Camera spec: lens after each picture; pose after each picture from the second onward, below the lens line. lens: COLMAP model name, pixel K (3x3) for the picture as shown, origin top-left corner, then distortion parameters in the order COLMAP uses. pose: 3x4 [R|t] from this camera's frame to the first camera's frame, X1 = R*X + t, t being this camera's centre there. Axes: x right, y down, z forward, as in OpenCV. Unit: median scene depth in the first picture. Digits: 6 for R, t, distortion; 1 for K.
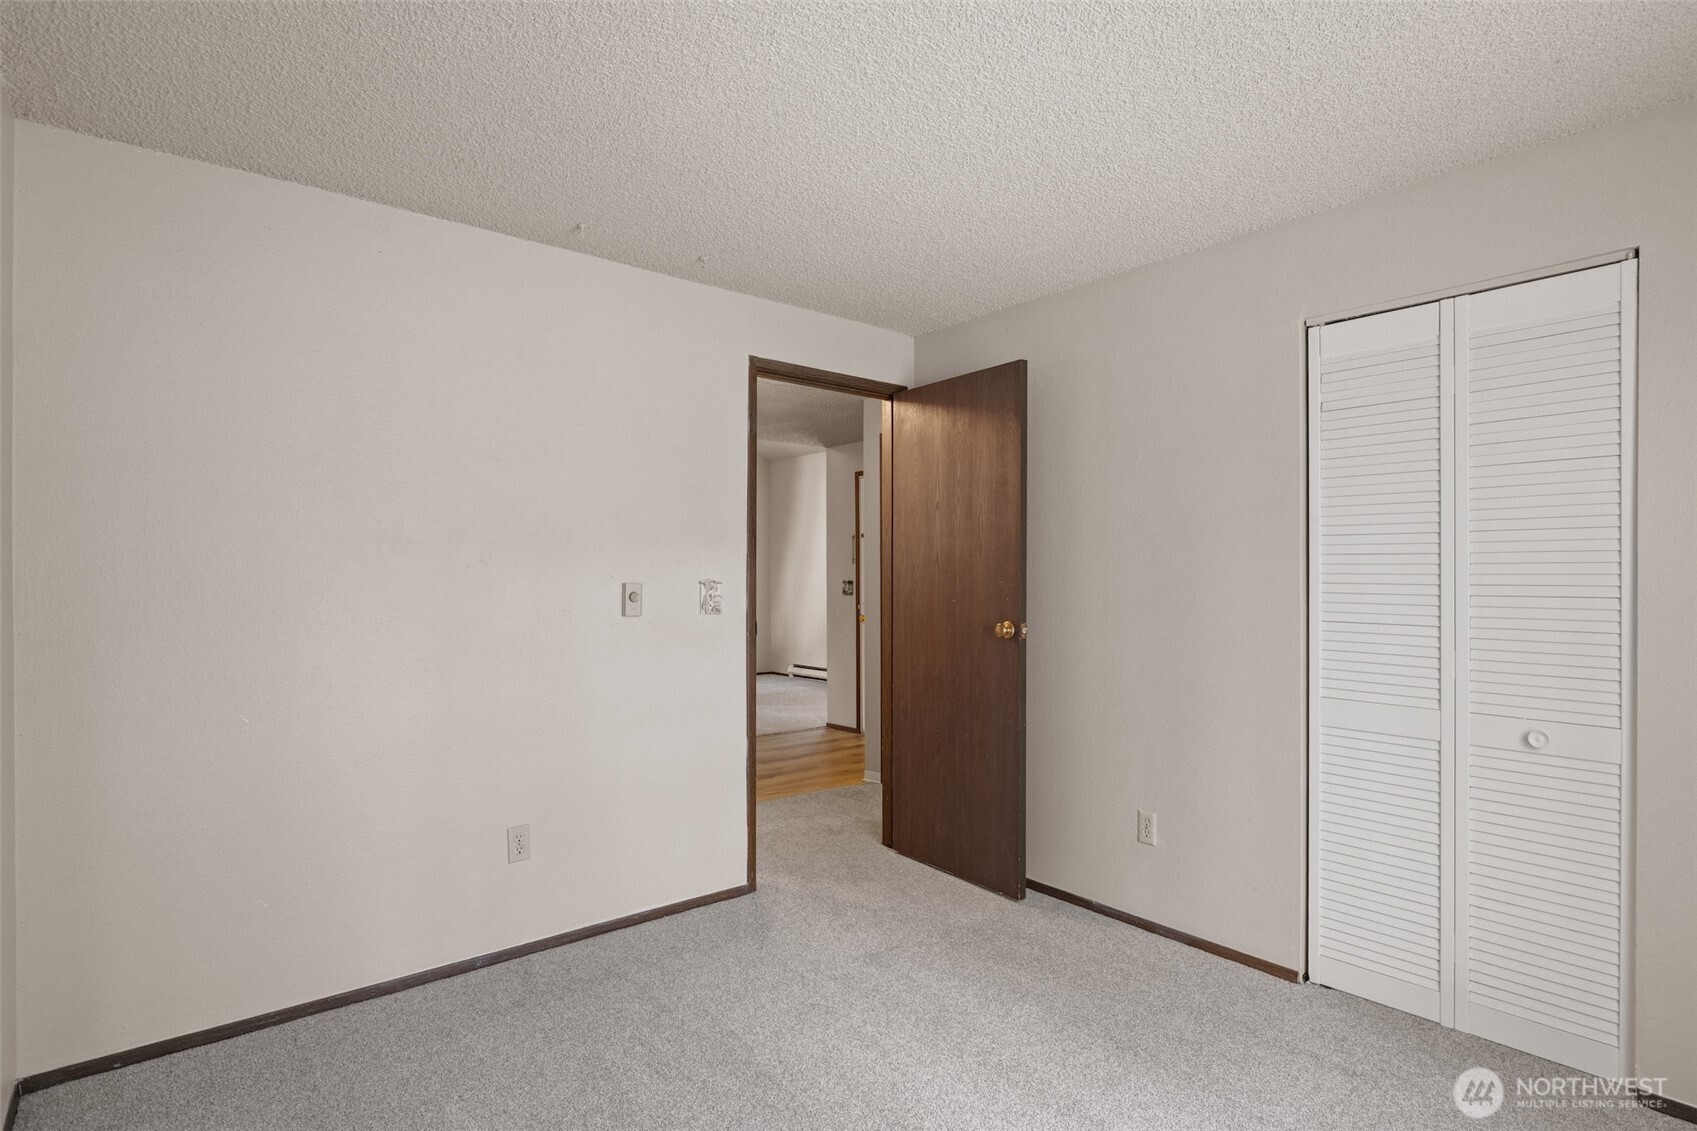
lens RADIAL K [[845.9, 0, 845.9], [0, 845.9, 568.7], [0, 0, 1]] dist [-0.001974, -0.001868]
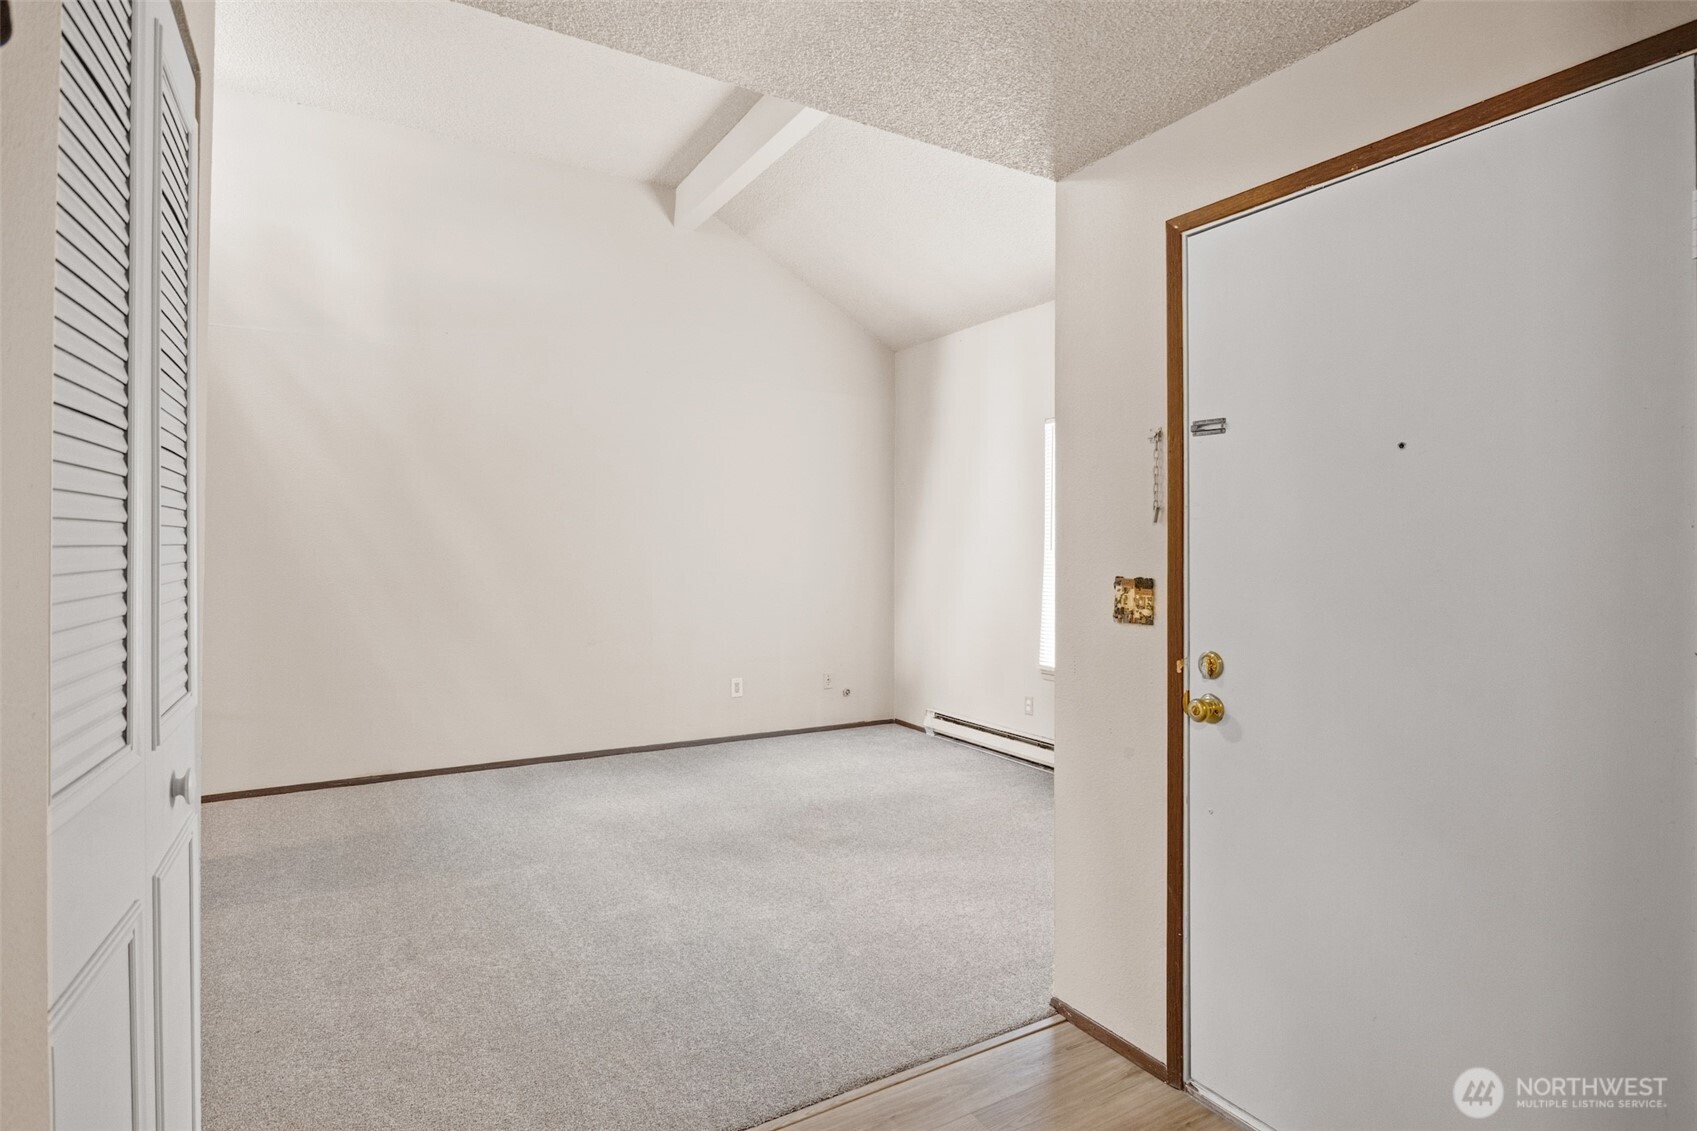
lens RADIAL K [[845.9, 0, 847.3], [0, 845.9, 554.0], [0, 0, 1]] dist [-0.001974, -0.001868]
pose [[0.988754, 0.005729, -0.149444, -0.056515], [-0.003576, 0.999886, 0.014673, 0.001311], [0.149511, -0.013974, 0.988661, 0.681400]]
